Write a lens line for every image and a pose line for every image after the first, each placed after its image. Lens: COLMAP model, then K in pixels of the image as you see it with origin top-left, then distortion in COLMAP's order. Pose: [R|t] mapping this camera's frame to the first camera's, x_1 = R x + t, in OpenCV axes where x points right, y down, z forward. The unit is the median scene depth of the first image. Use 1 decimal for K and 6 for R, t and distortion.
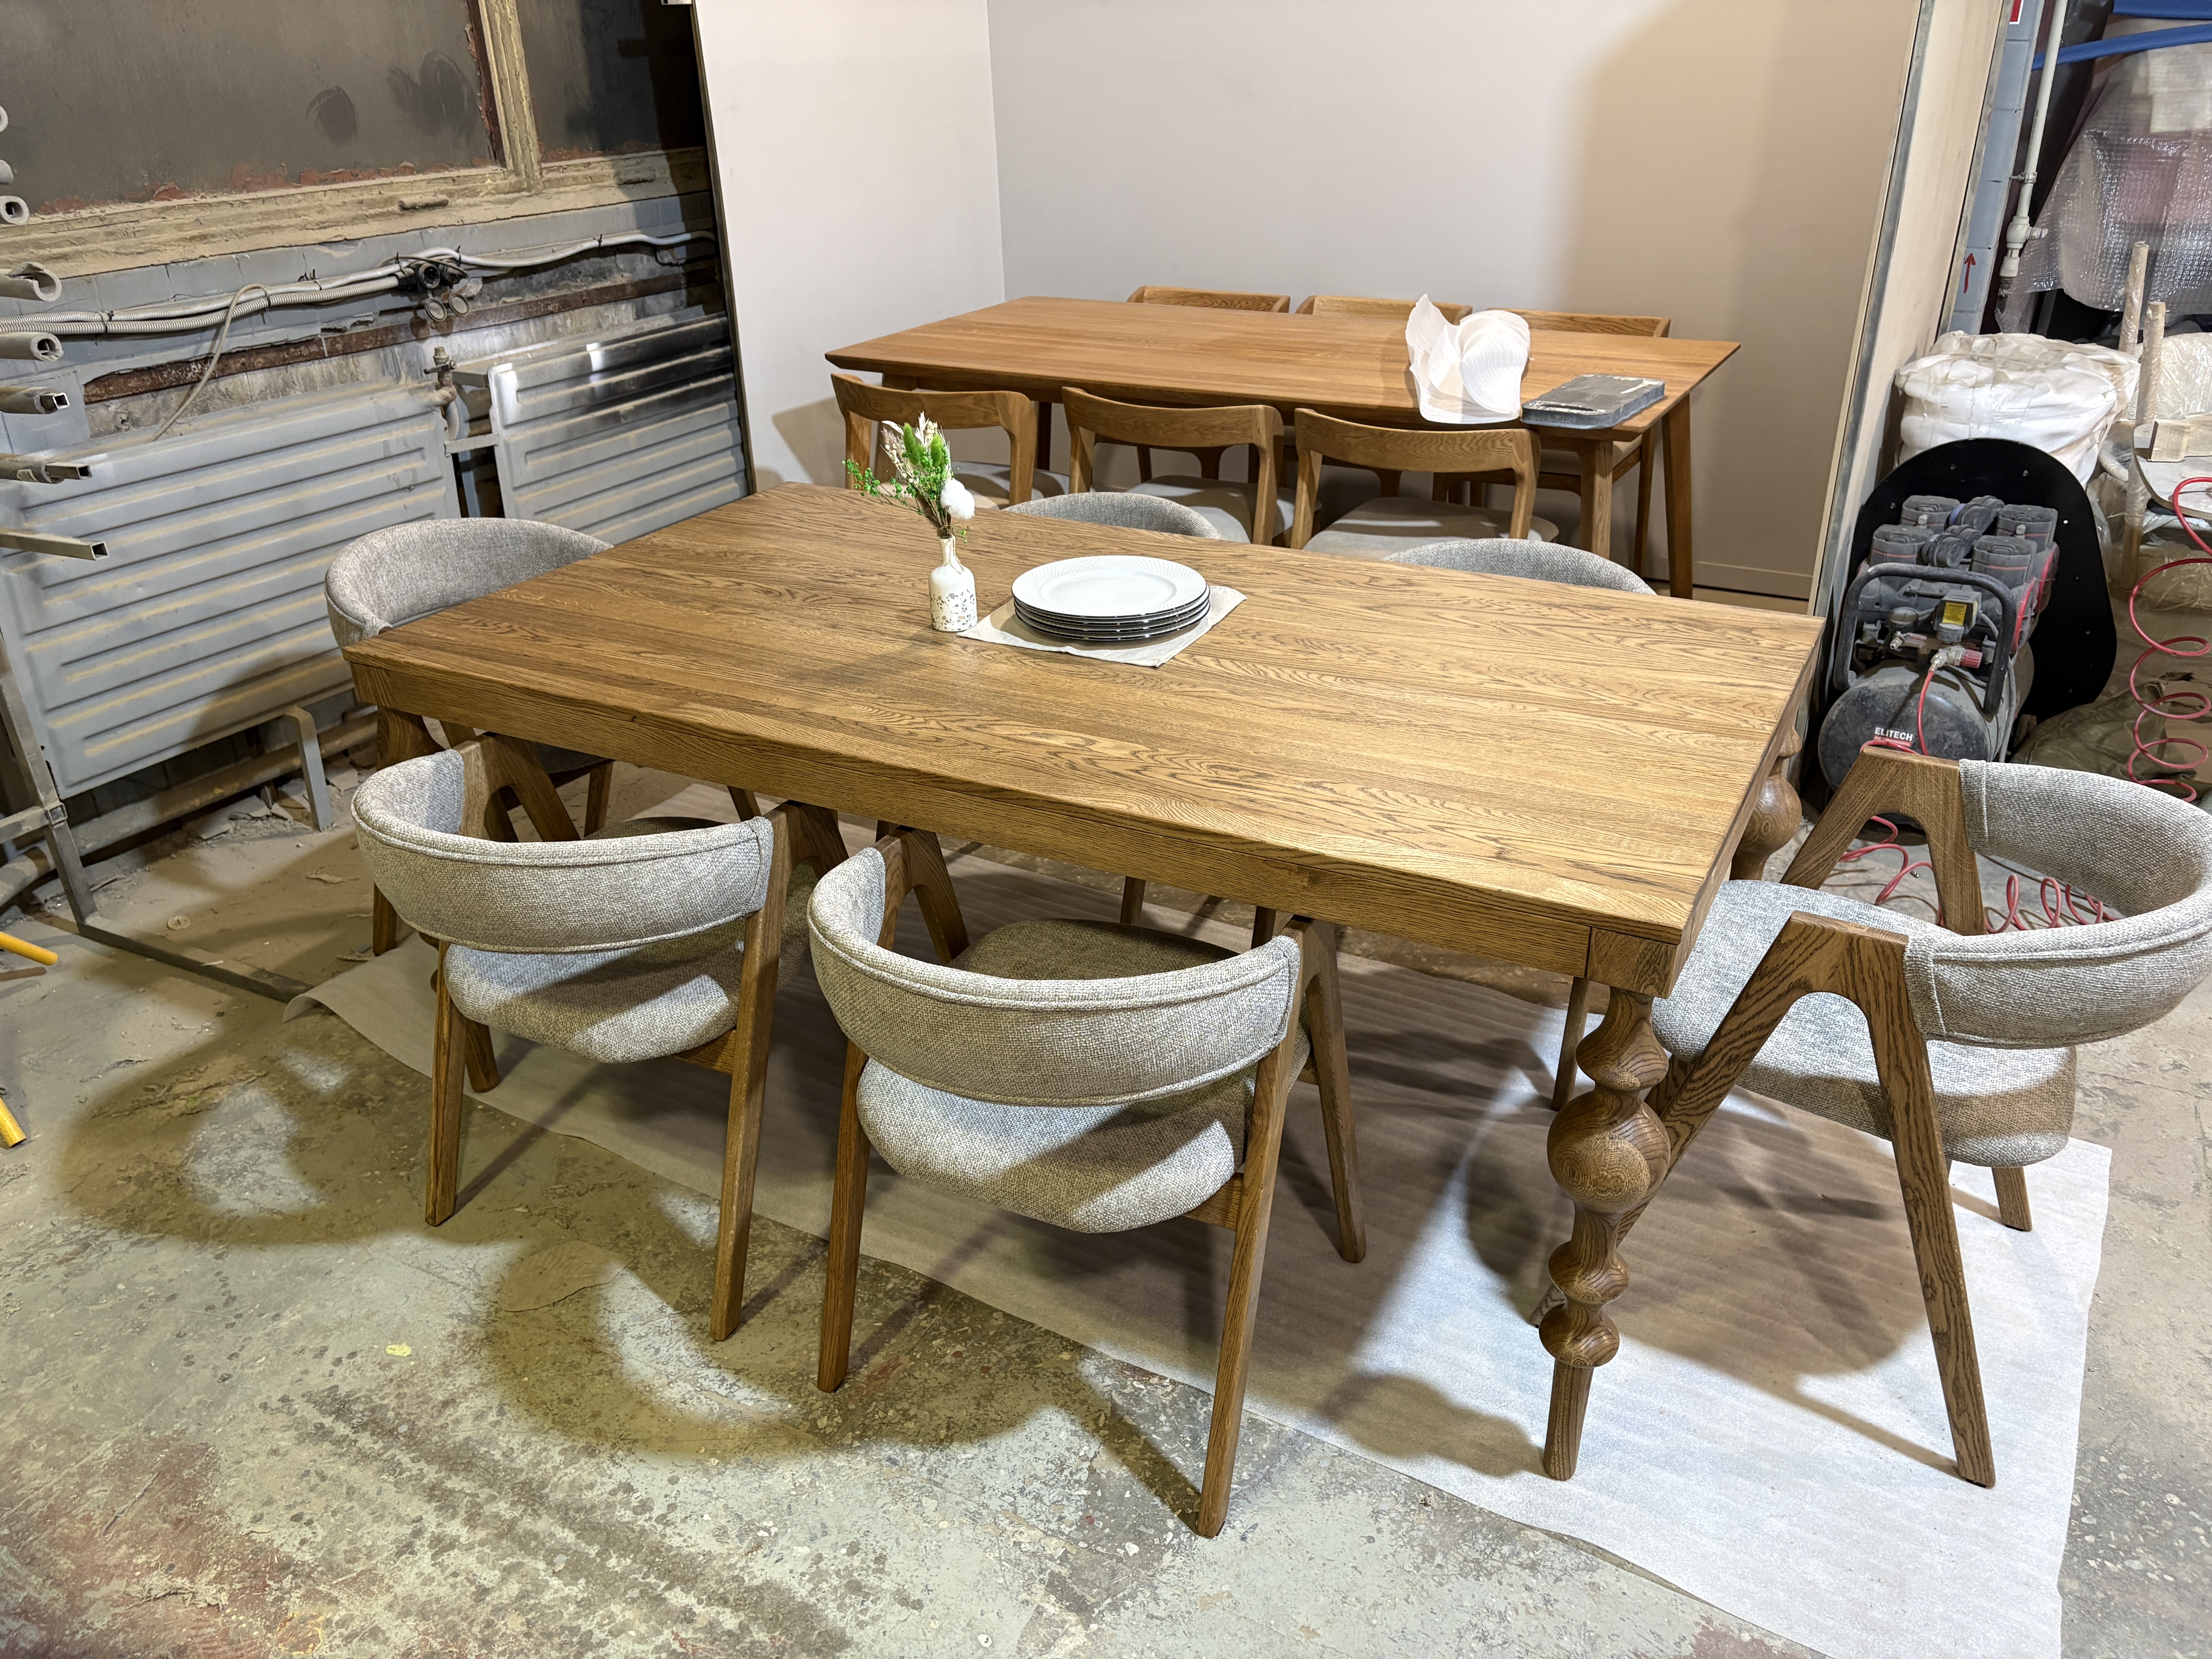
lens RADIAL K [[1679.1, 0, 1118.1], [0, 1679.1, 833.5], [0, 0, 1]] dist [0.051792, -0.056702]
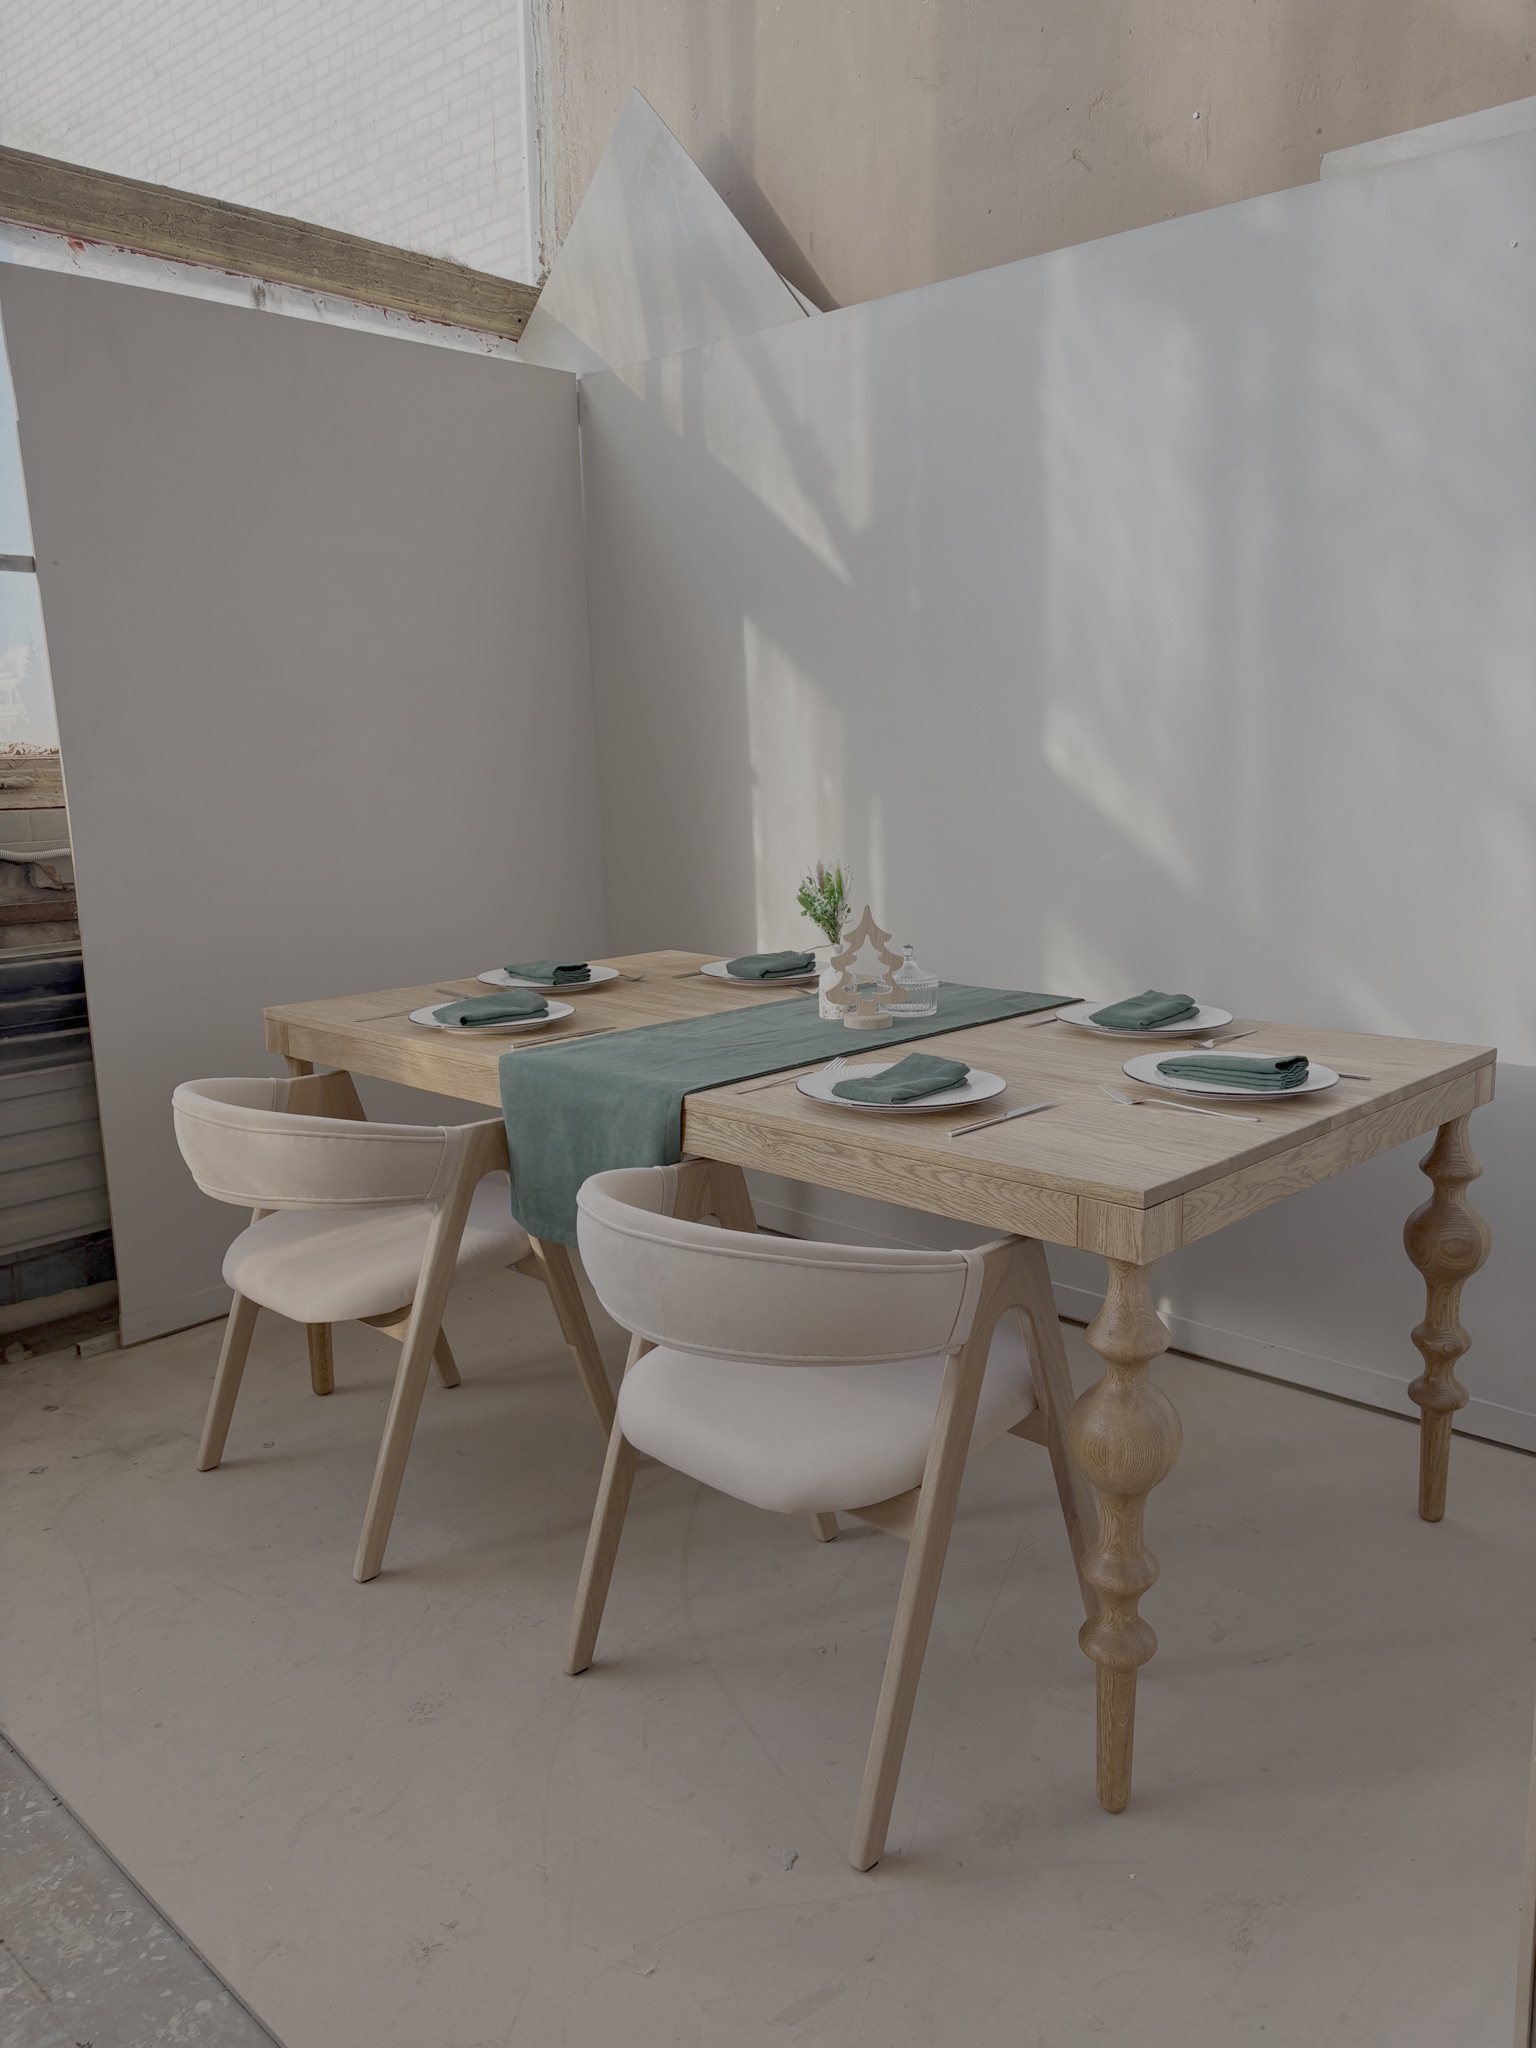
lens RADIAL K [[1554.6, 0, 770.8], [0, 1554.6, 1020.3], [0, 0, 1]] dist [0.051792, -0.056702]
pose [[0.967875, 0.043281, -0.247680, 0.276878], [-0.108376, 0.960681, -0.255631, -0.151046], [0.226878, 0.274262, 0.934509, 0.484898]]
